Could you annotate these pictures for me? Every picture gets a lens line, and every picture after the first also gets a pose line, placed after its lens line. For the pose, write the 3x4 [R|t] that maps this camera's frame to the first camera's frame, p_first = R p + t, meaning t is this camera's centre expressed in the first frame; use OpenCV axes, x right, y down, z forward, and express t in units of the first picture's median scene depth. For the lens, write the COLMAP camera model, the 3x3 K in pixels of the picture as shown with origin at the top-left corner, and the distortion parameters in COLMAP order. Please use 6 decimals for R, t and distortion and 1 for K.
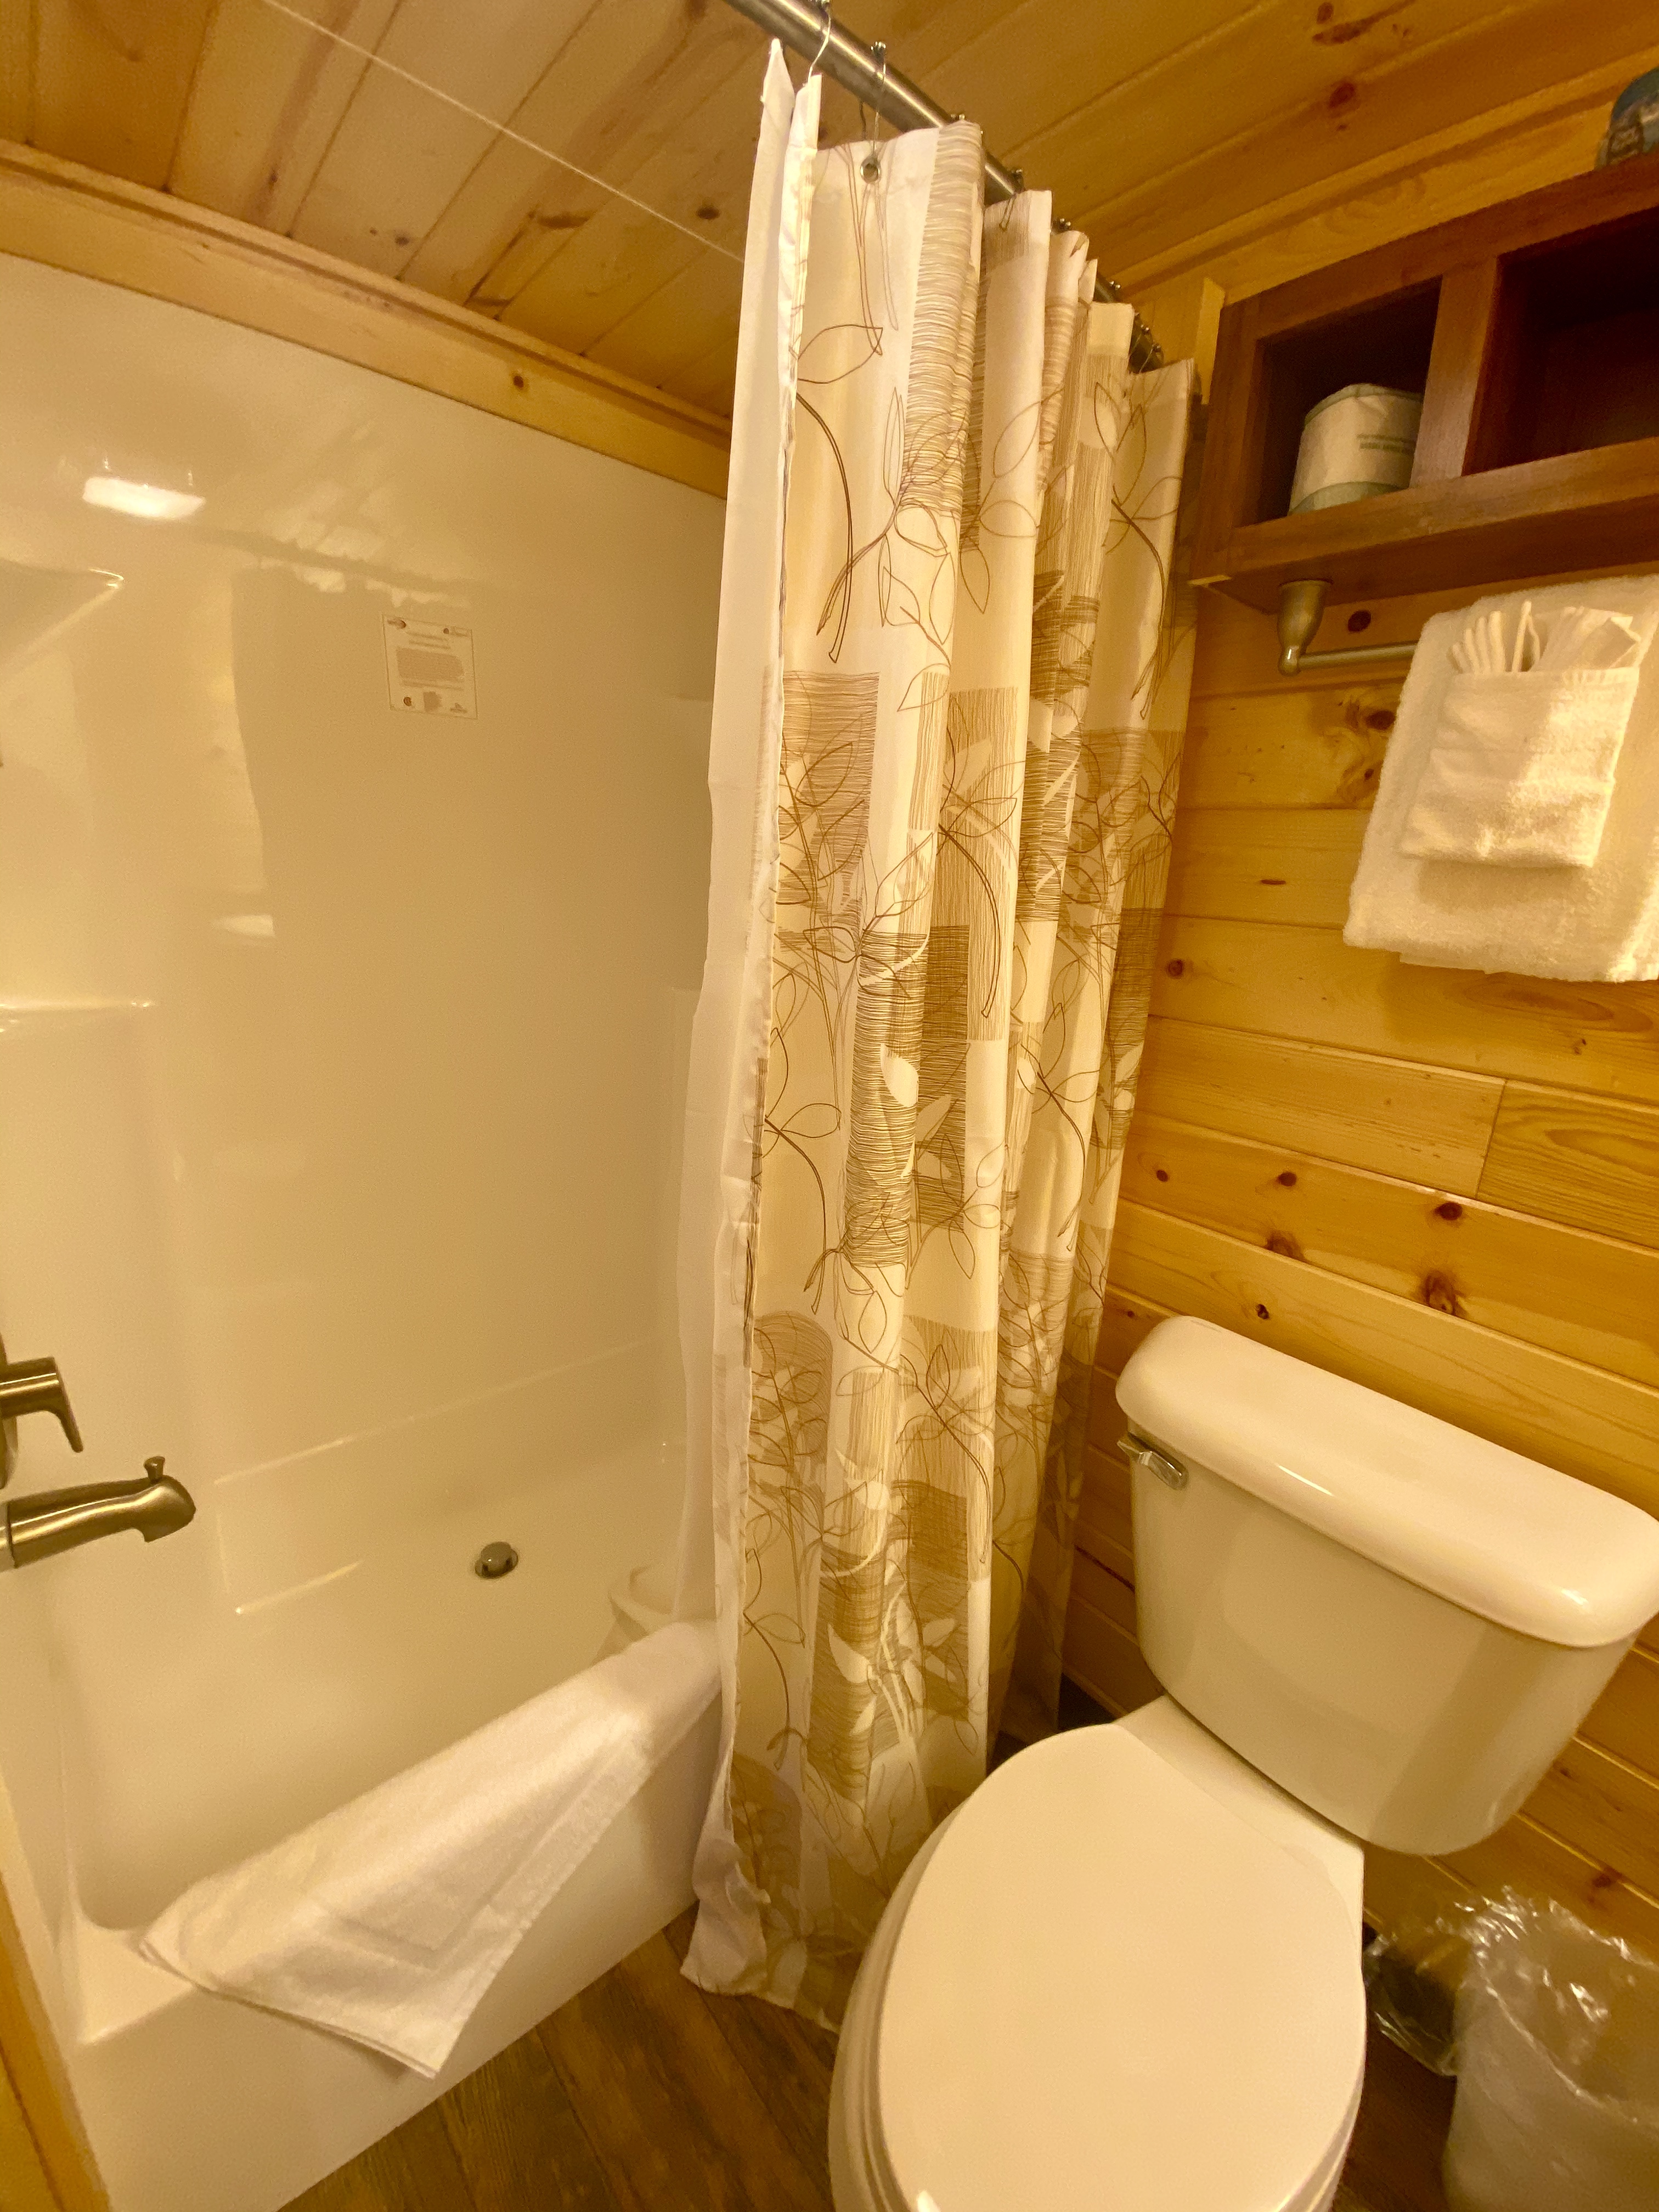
lens RADIAL K [[901.2, 0, 839.4], [0, 901.2, 1107.5], [0, 0, 1]] dist [0.001663, 0.000145]
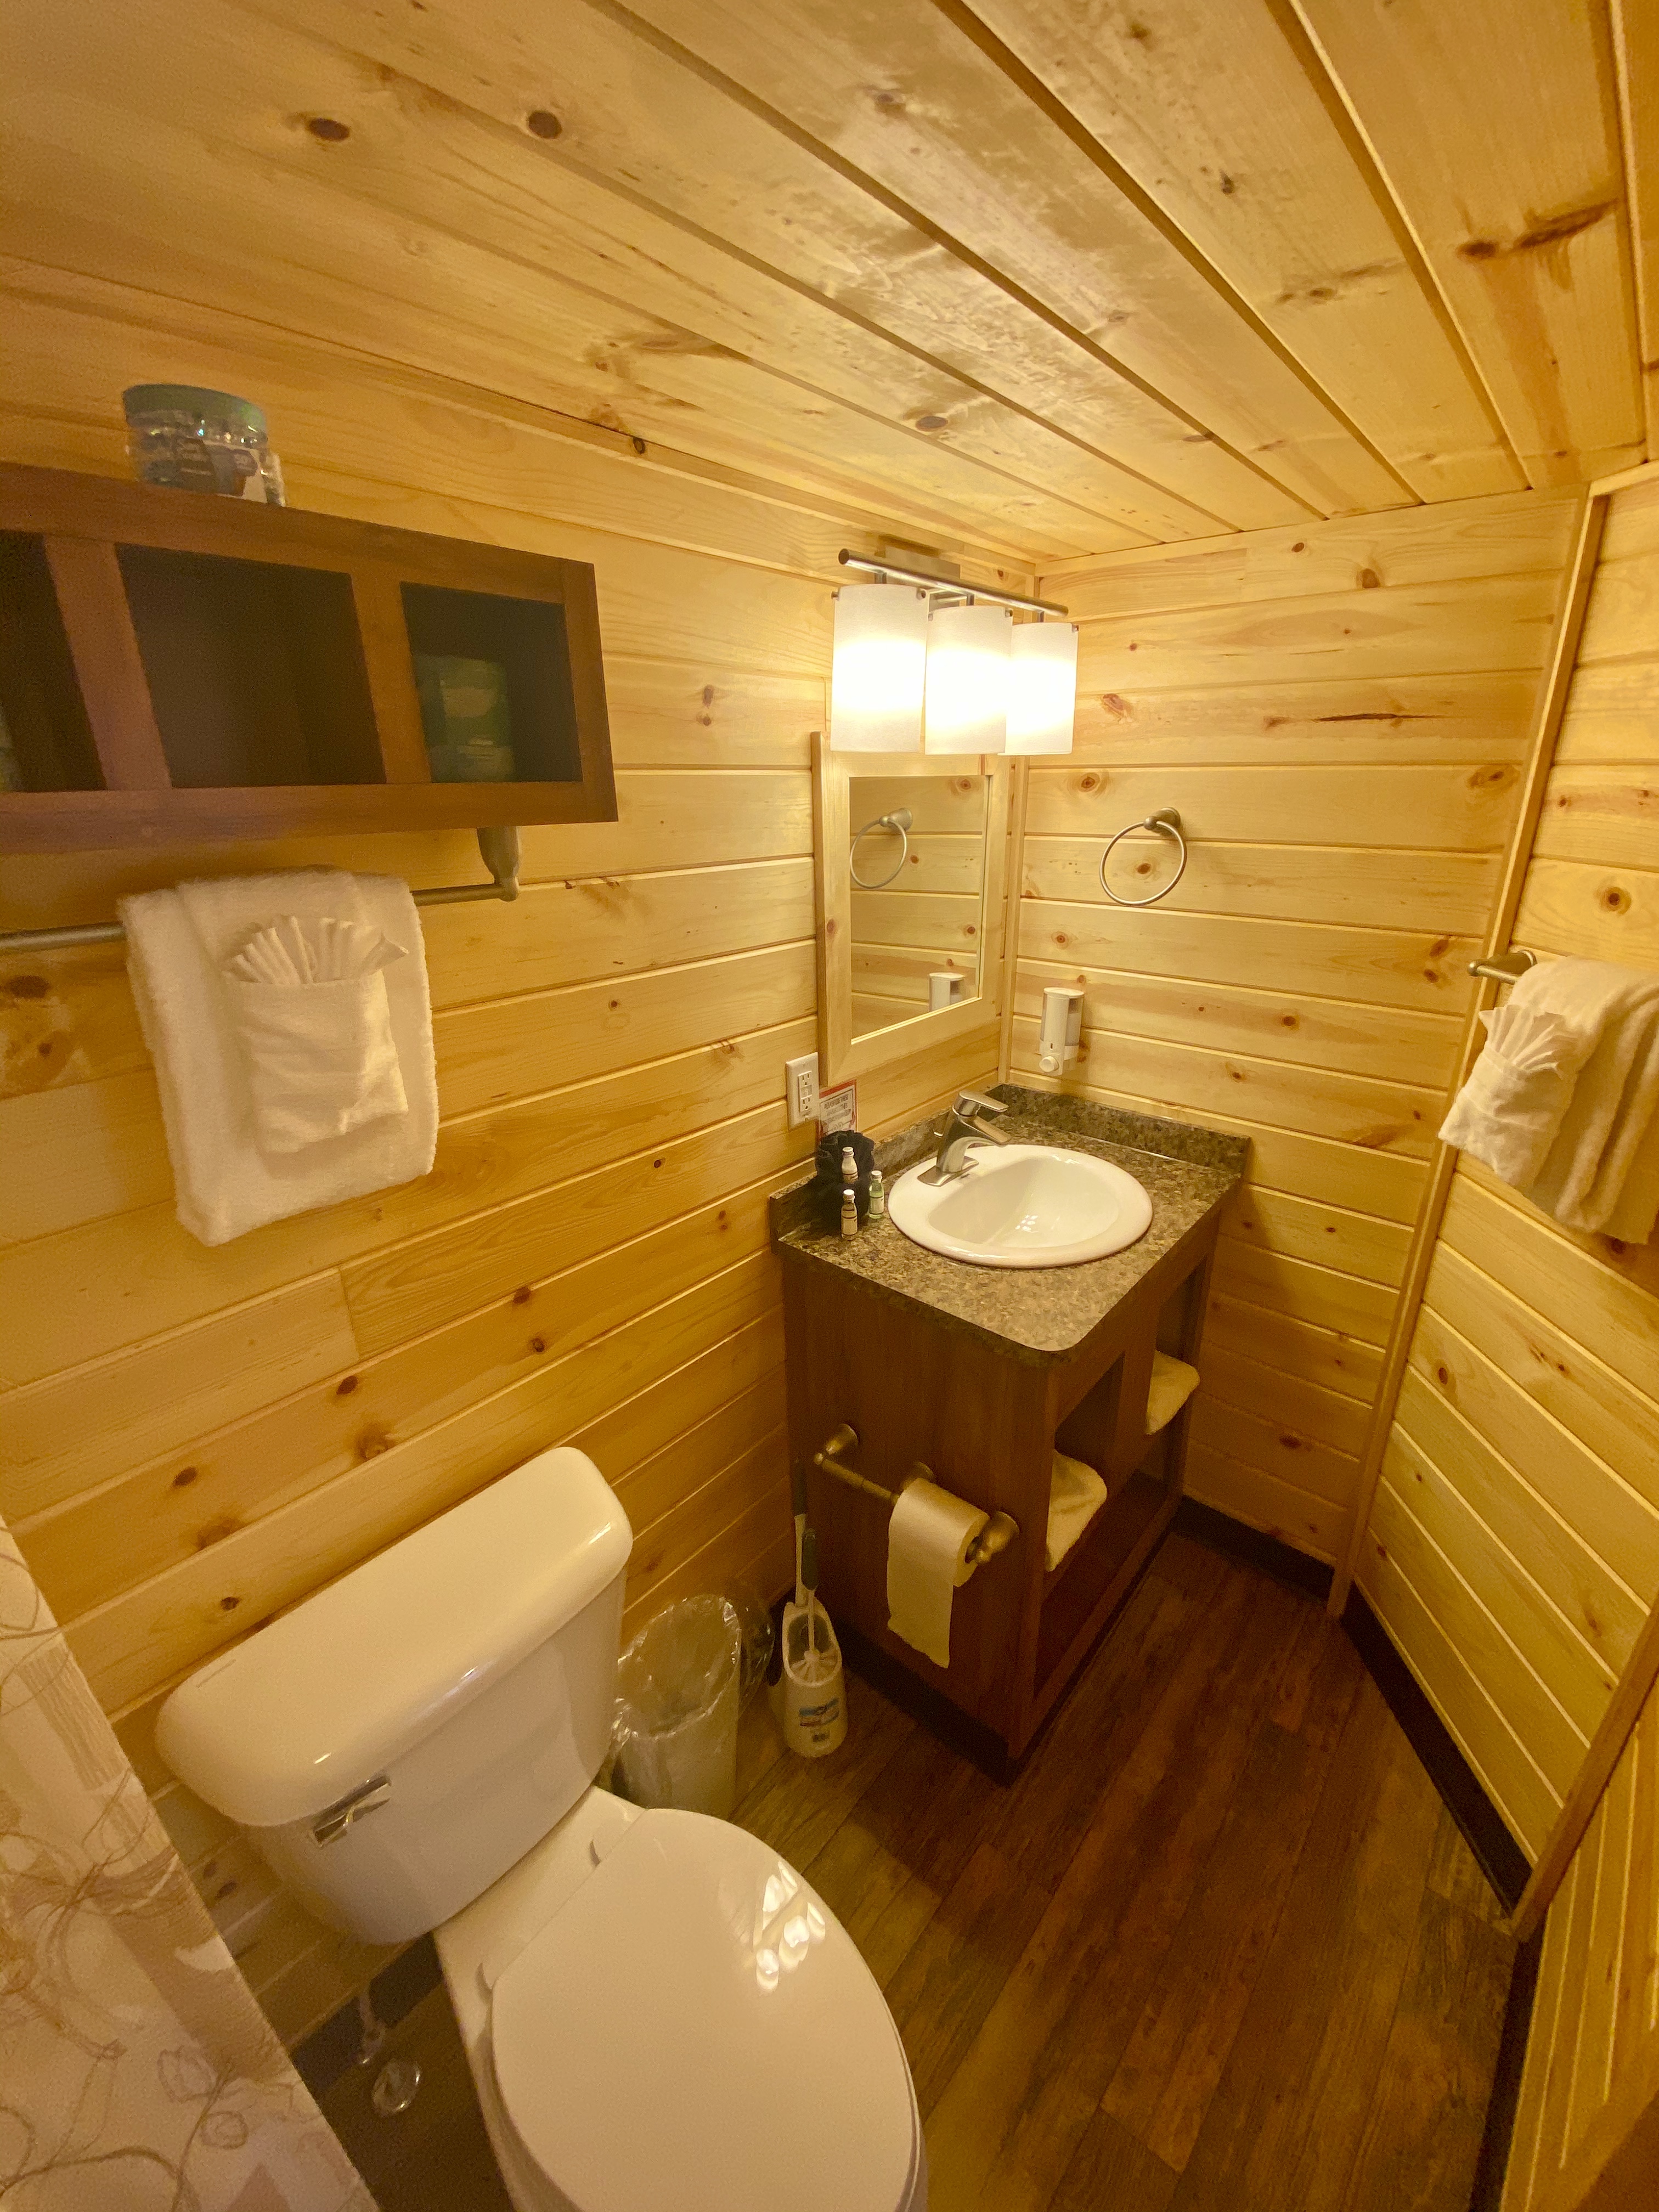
lens RADIAL K [[901.2, 0, 838.7], [0, 901.2, 1110.9], [0, 0, 1]] dist [0.001663, 0.000145]
pose [[-0.165756, -0.386642, 0.907212, -0.292141], [0.262426, 0.869474, 0.418507, -0.482261], [-0.950609, 0.307446, -0.042656, 0.380152]]
